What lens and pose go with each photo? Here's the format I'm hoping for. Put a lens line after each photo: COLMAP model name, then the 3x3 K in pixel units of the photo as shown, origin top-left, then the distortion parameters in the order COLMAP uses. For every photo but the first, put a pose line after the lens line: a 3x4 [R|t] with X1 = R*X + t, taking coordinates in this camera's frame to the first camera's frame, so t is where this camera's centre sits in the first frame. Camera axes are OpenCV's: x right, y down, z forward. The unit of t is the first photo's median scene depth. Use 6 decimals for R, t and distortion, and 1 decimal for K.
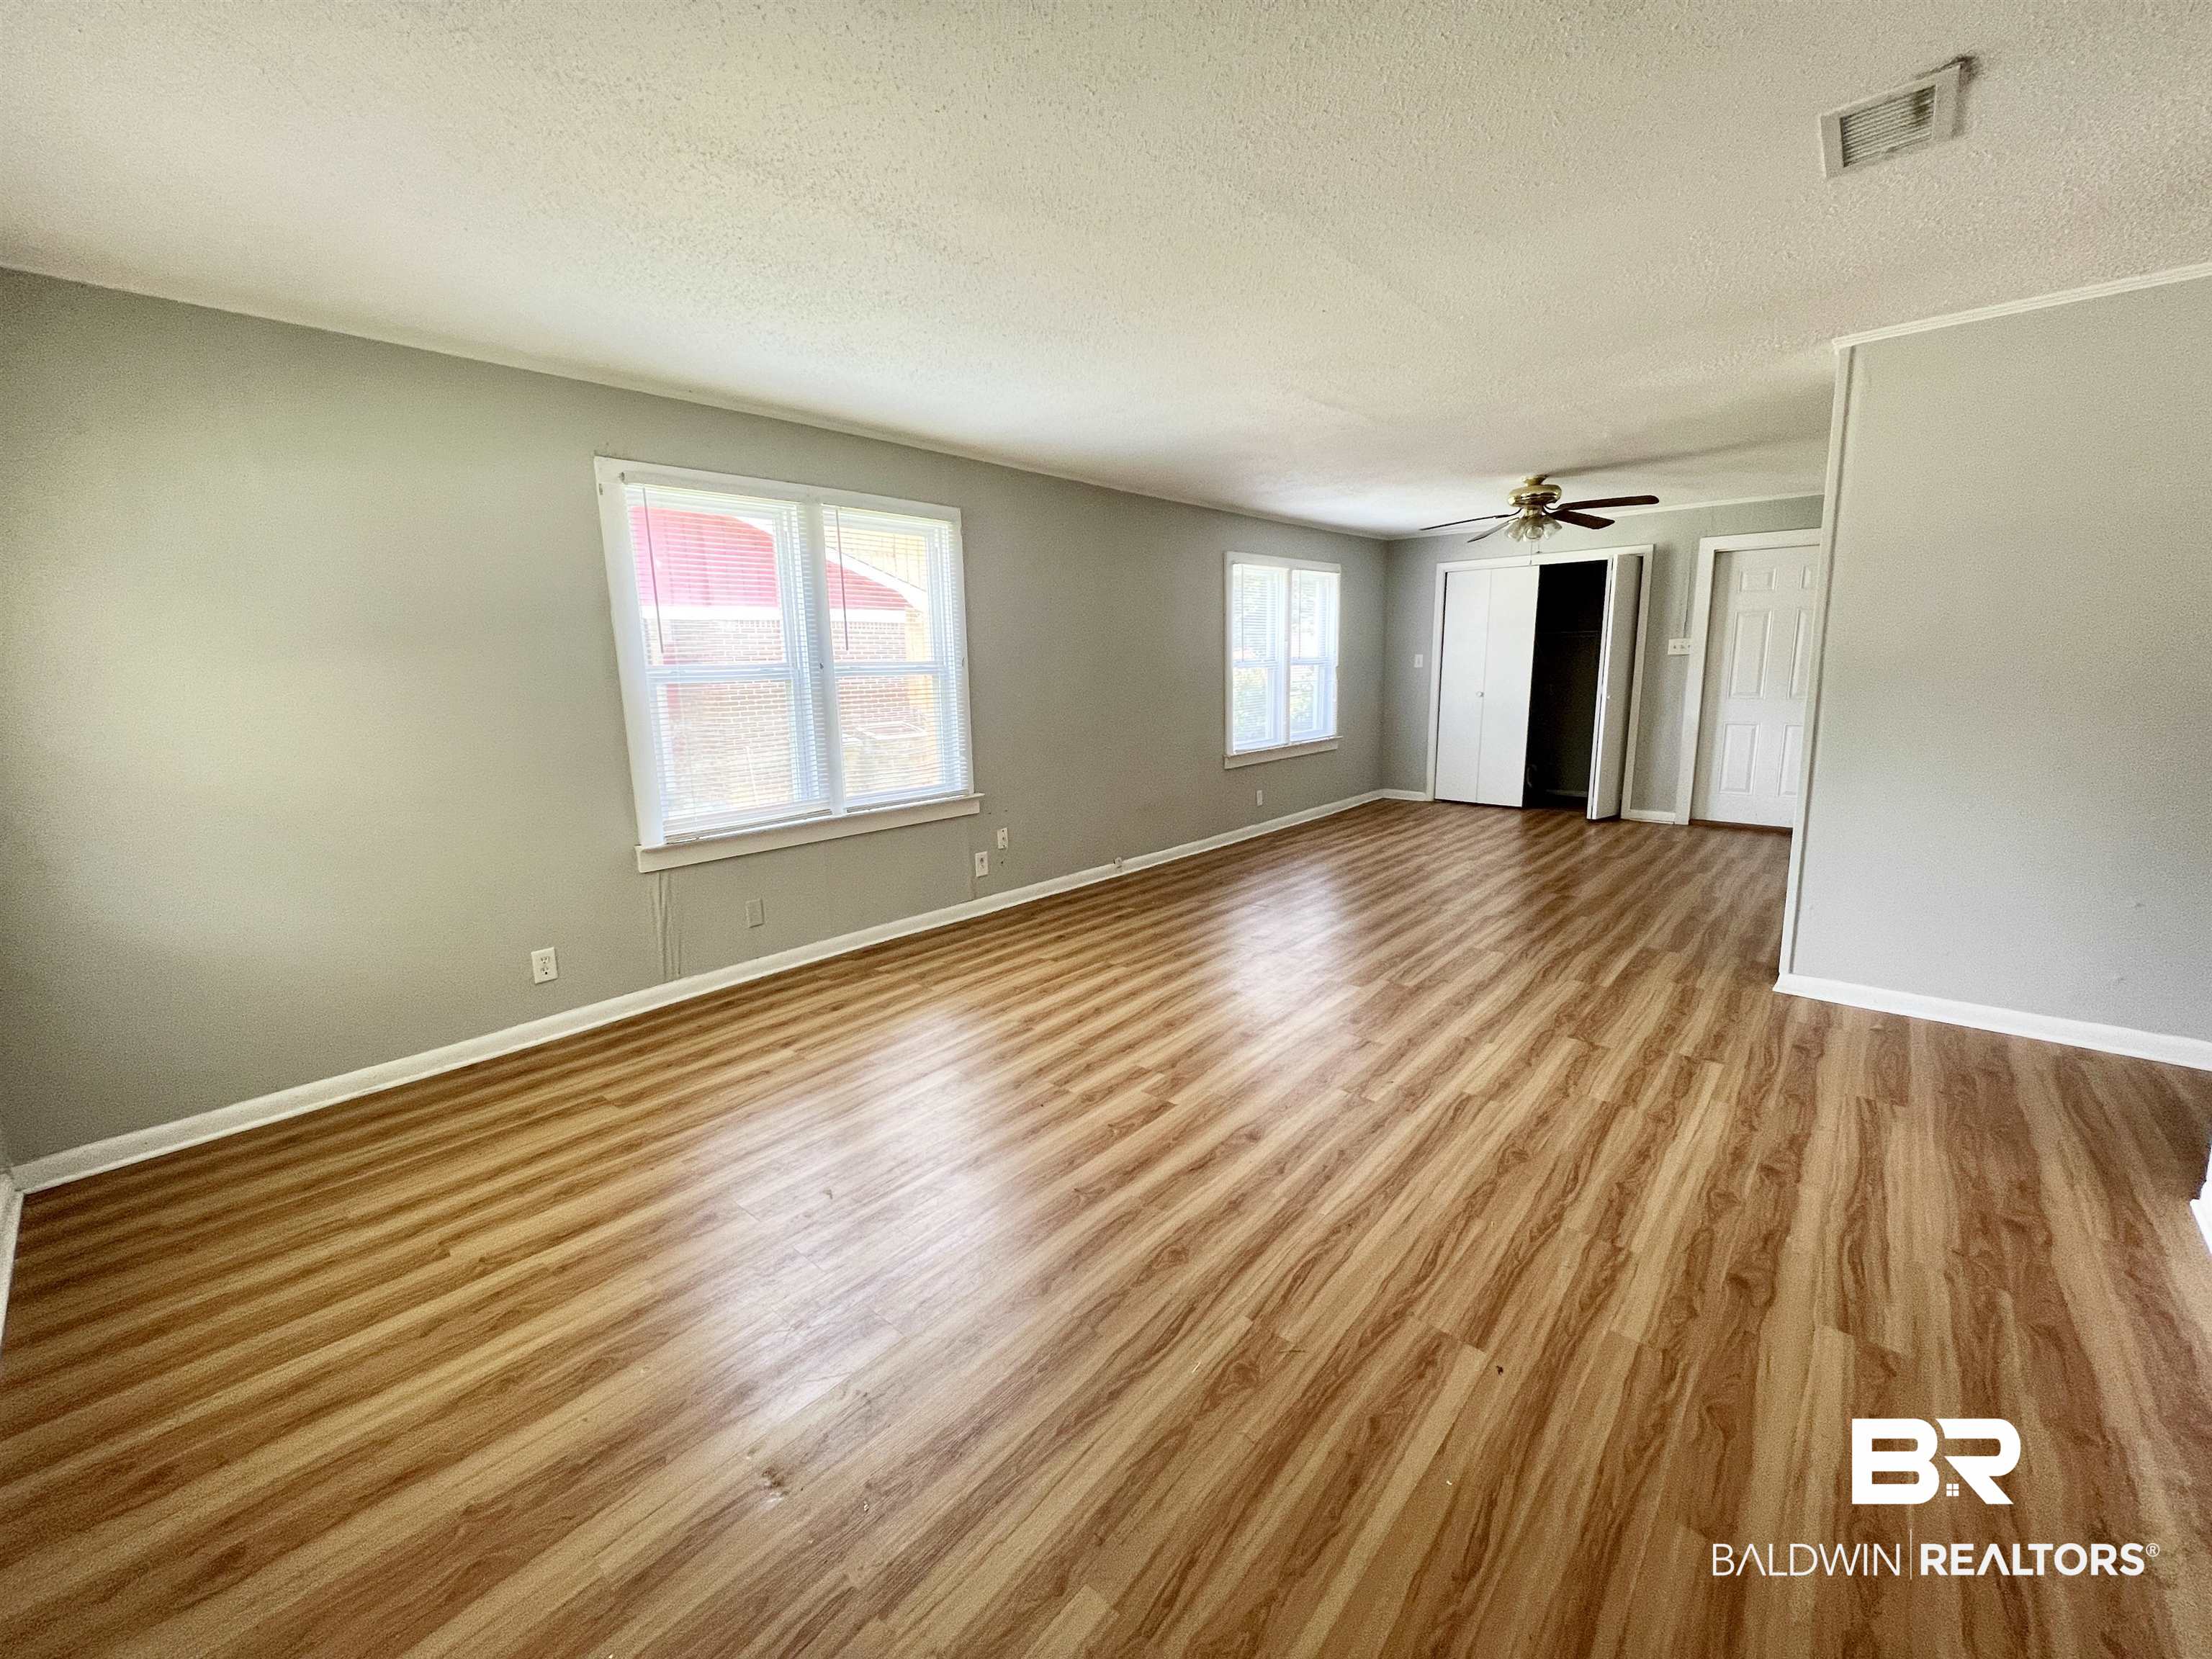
lens RADIAL K [[883.7, 0, 1099.8], [0, 883.7, 825.0], [0, 0, 1]] dist [-0.002884, 0.000539]
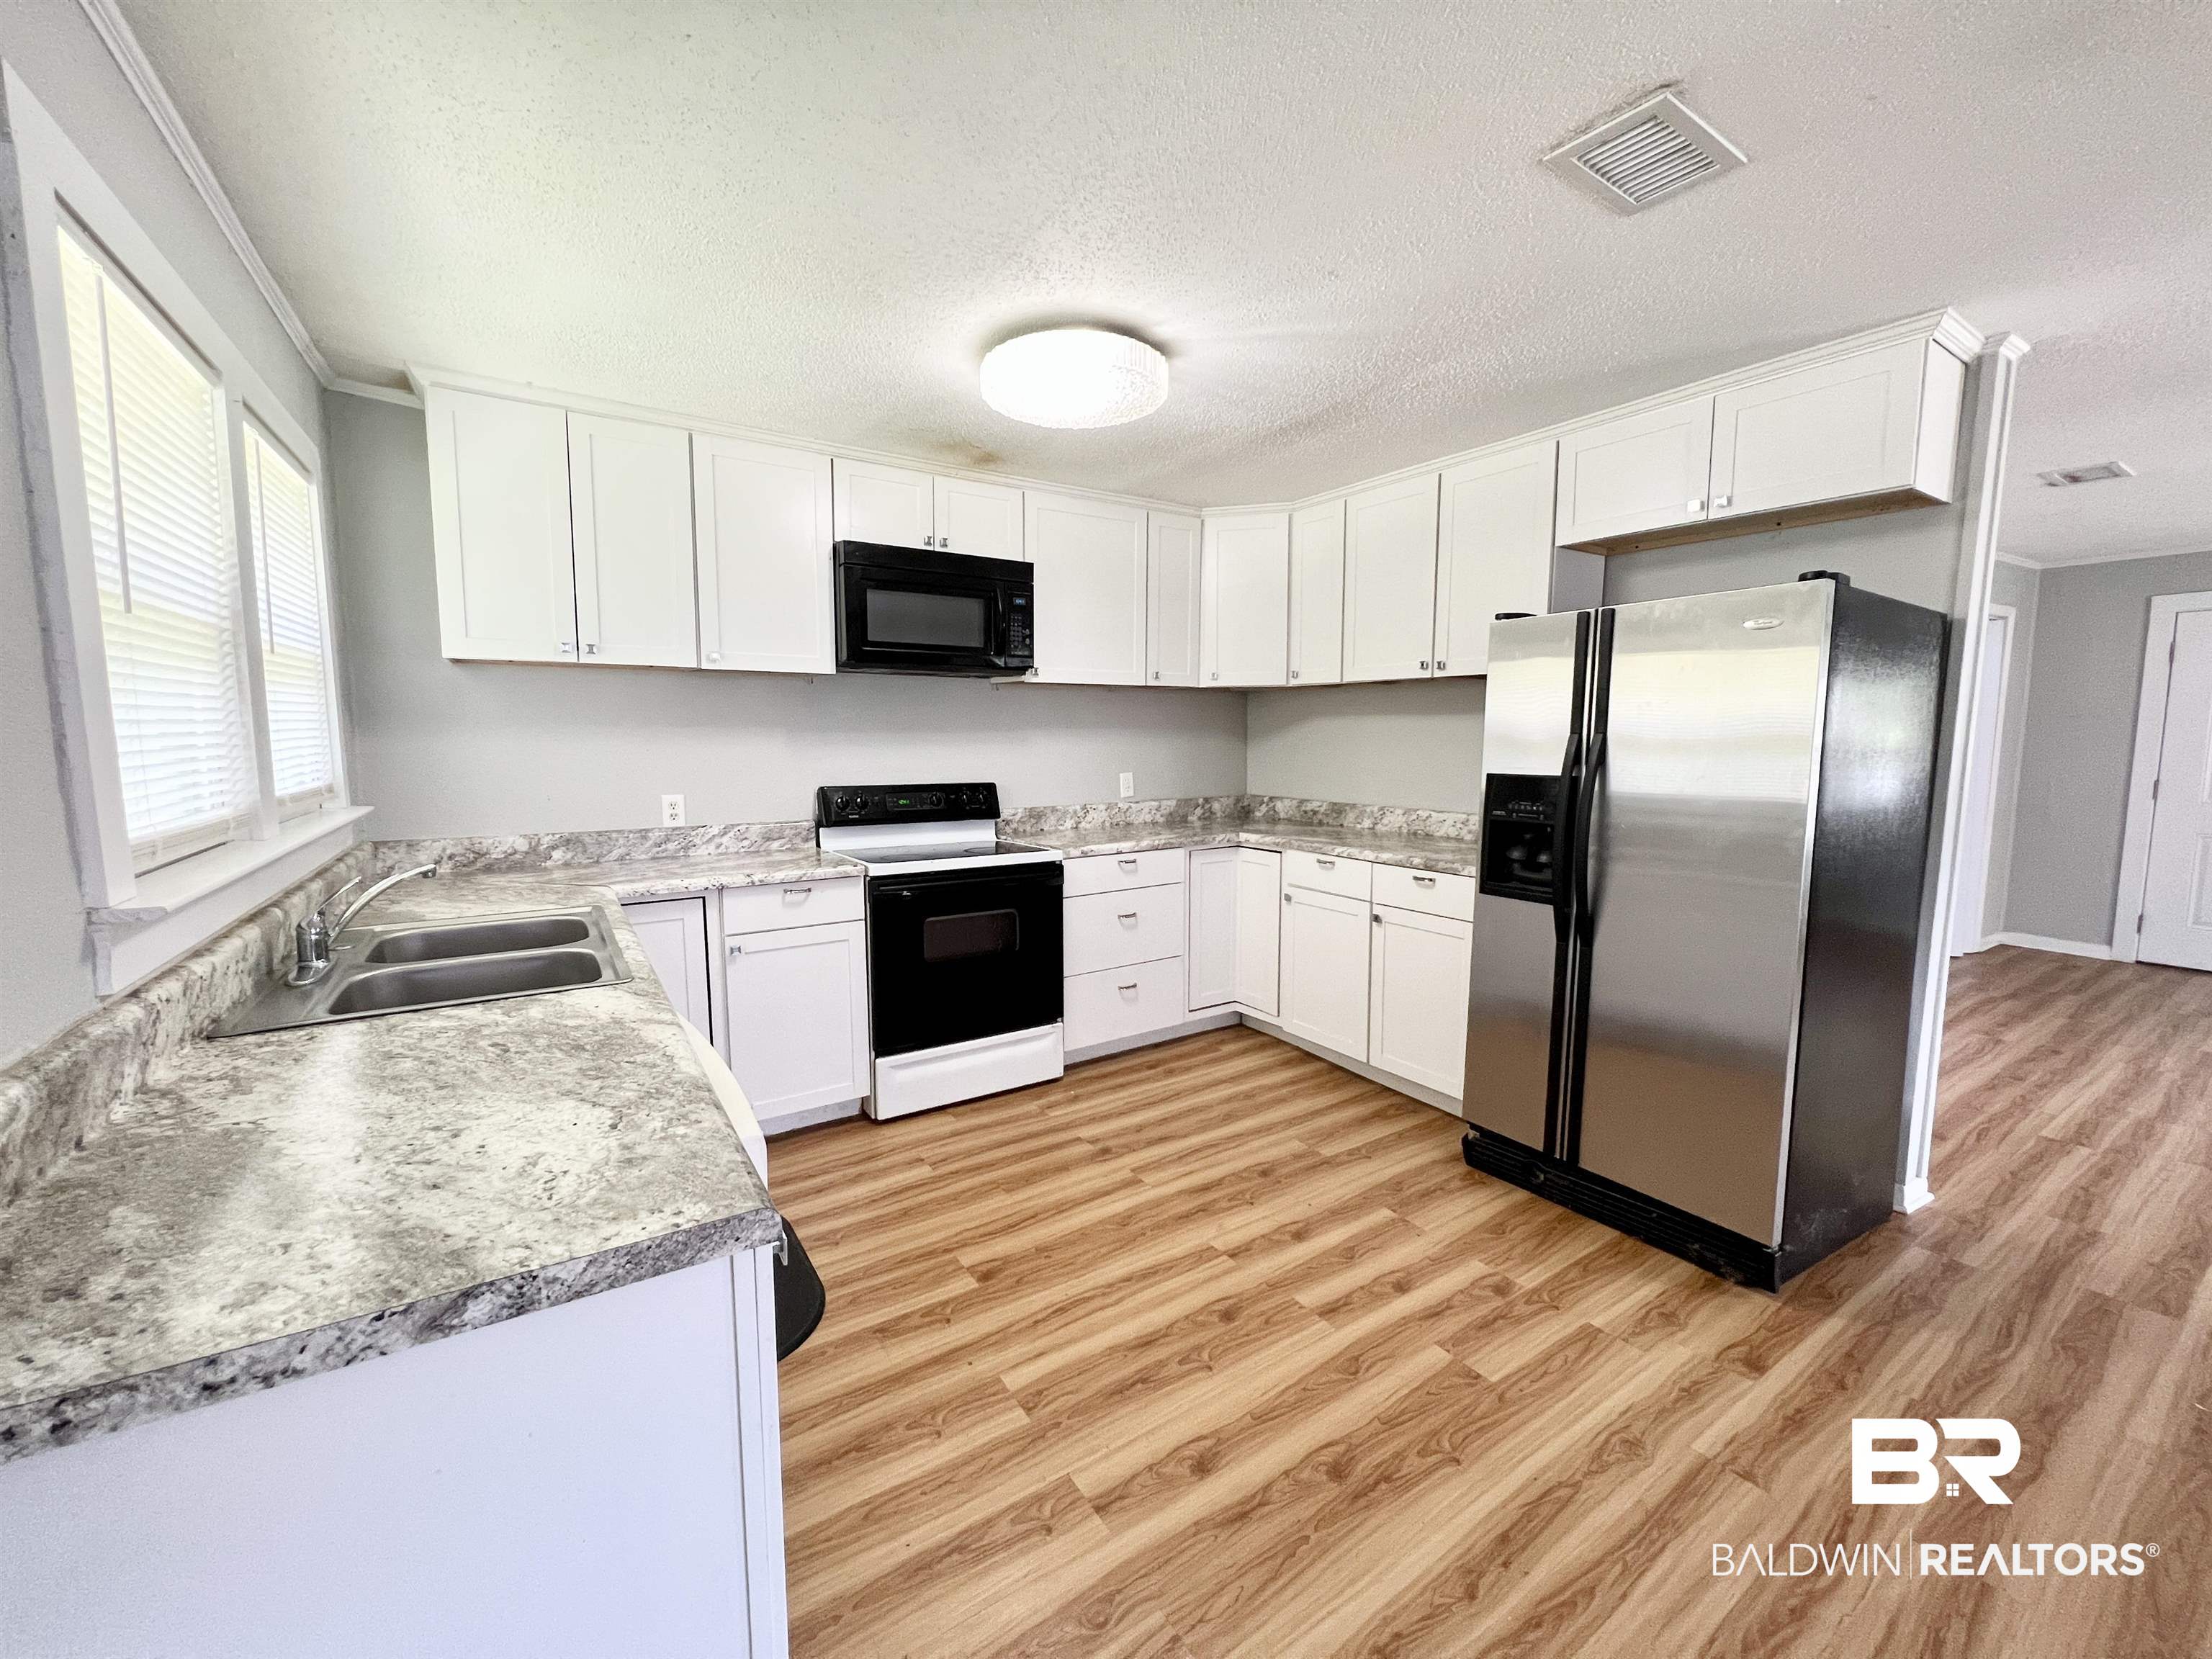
lens RADIAL K [[883.7, 0, 1099.8], [0, 883.7, 825.0], [0, 0, 1]] dist [-0.002884, 0.000539]
pose [[-0.962578, -0.002753, 0.270991, 1.077170], [0.071220, 0.962231, 0.262752, -0.314773], [-0.261479, 0.272220, -0.926027, 1.554119]]
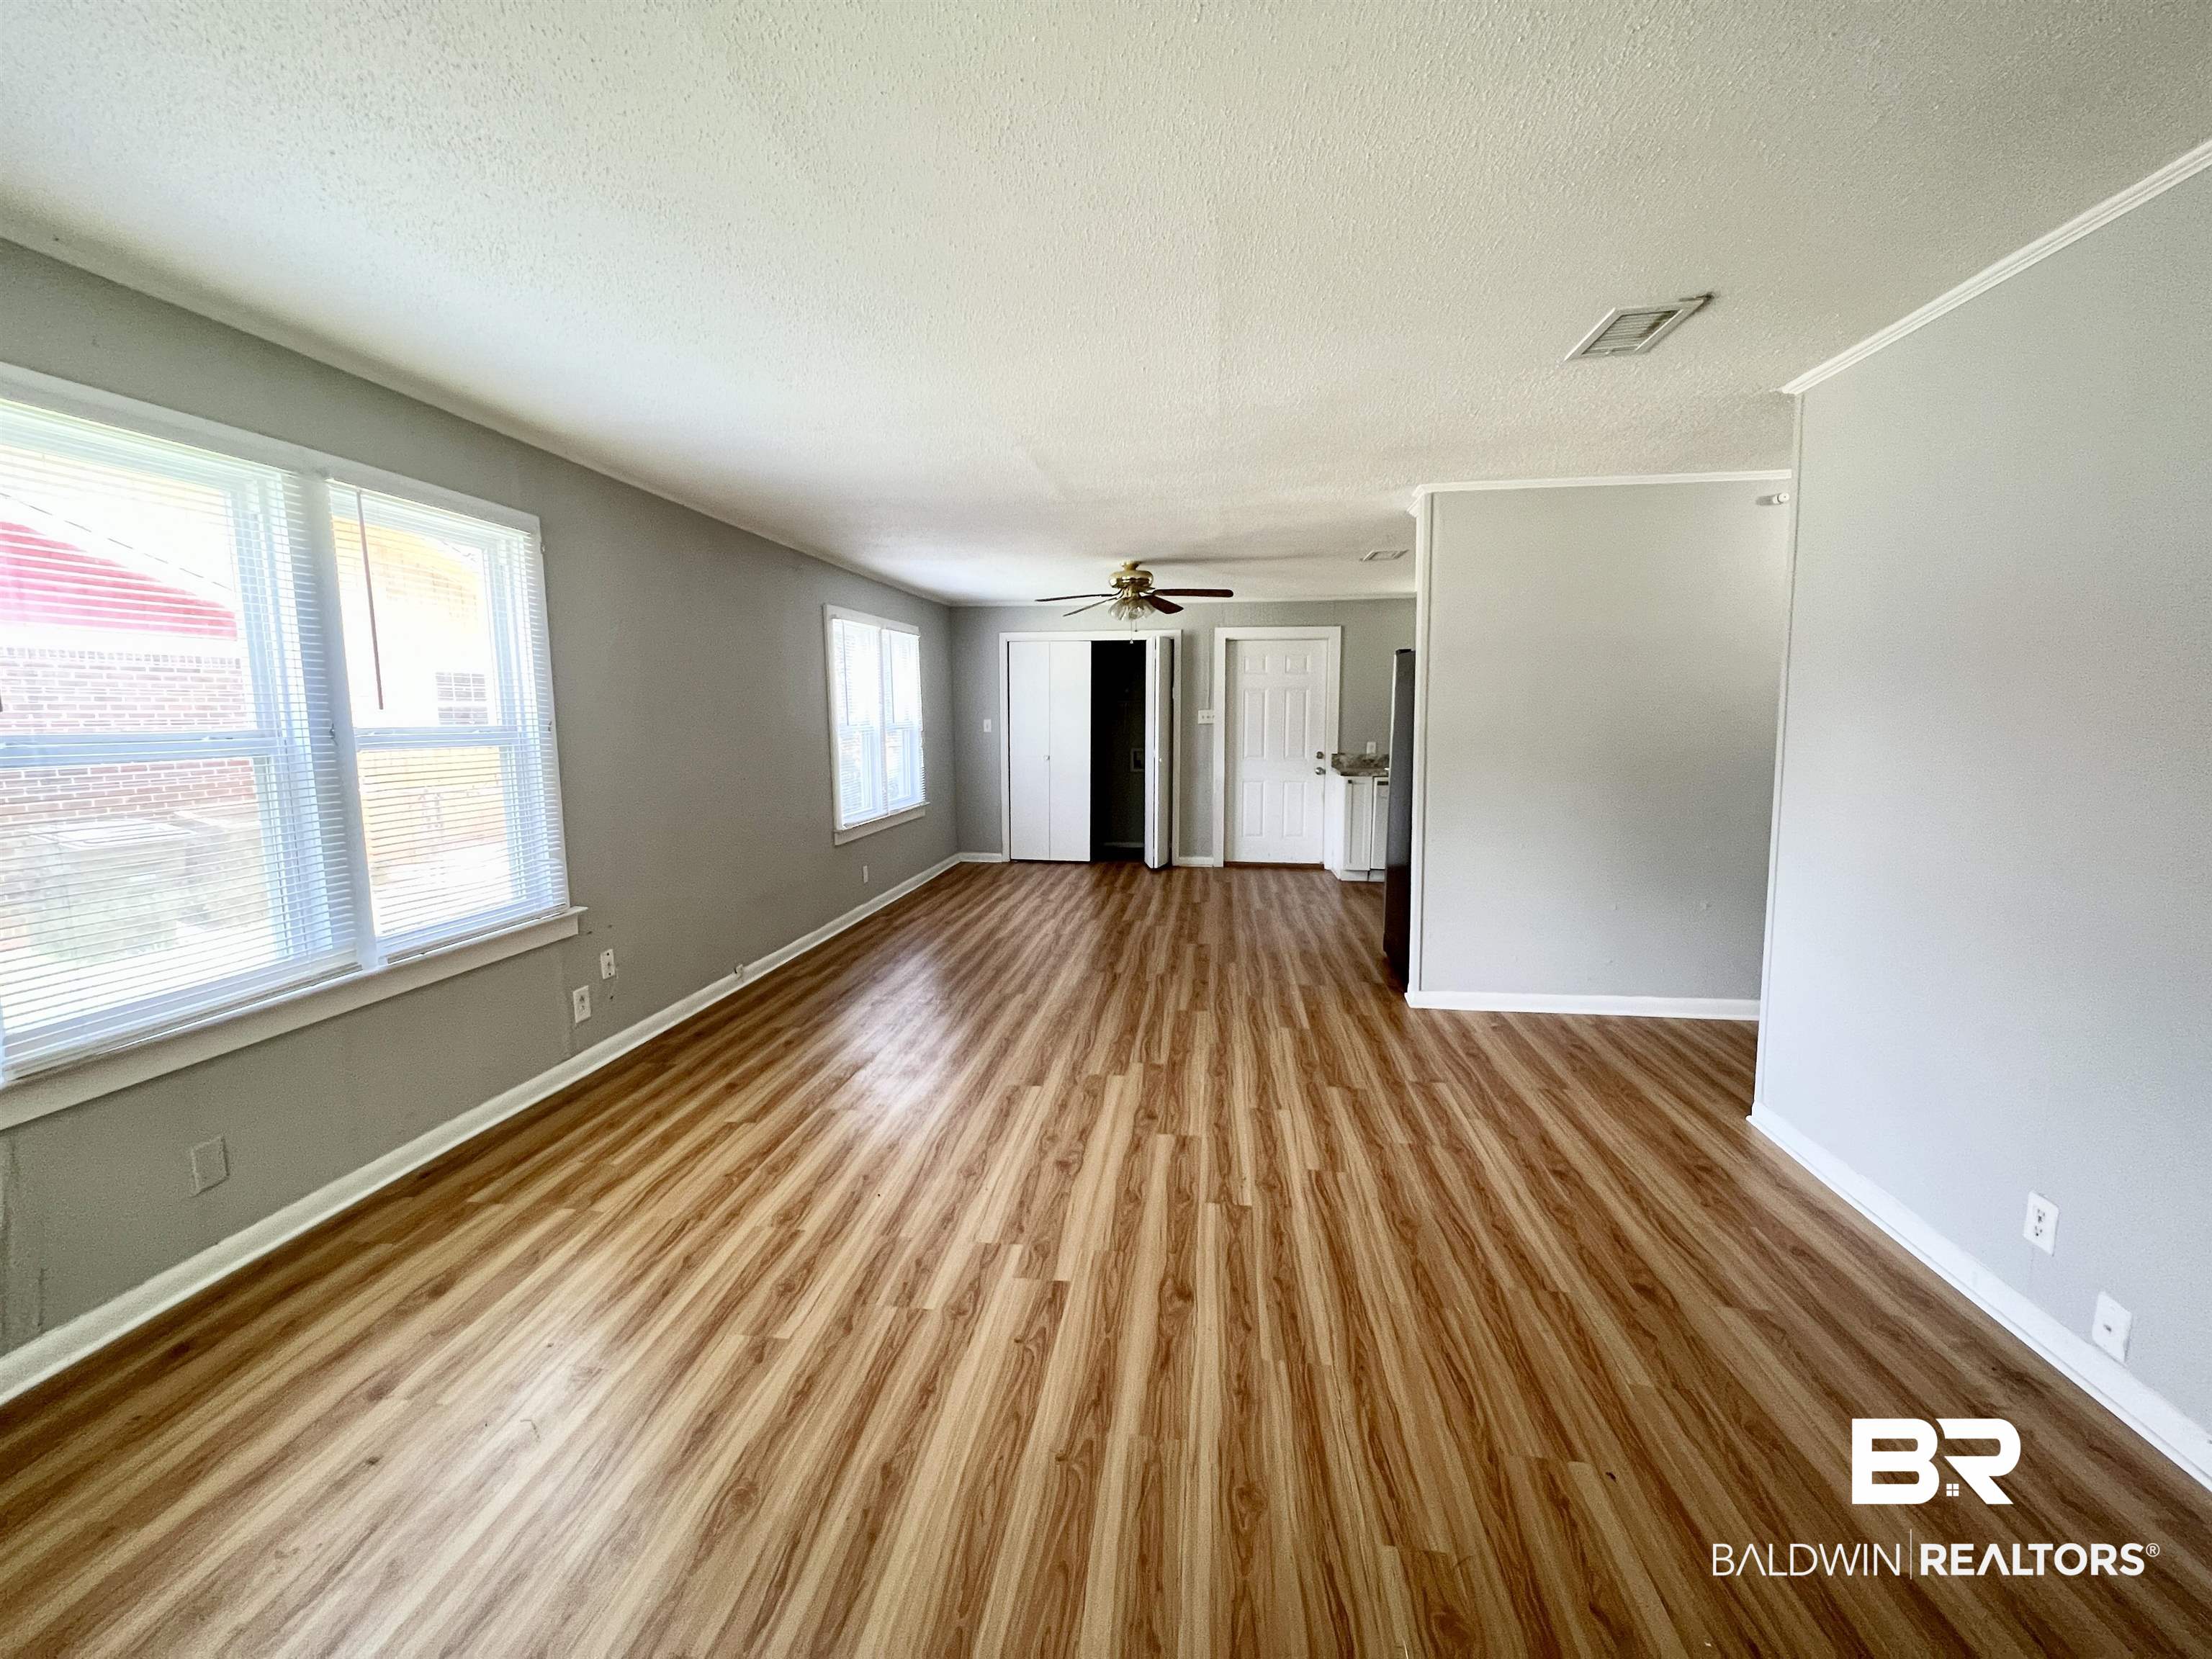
lens RADIAL K [[883.7, 0, 1099.8], [0, 883.7, 825.0], [0, 0, 1]] dist [-0.002884, 0.000539]
pose [[0.828318, -0.052207, 0.557821, -0.213374], [0.088158, 0.995391, -0.037747, -0.044482], [-0.553279, 0.080443, 0.829102, 0.188253]]
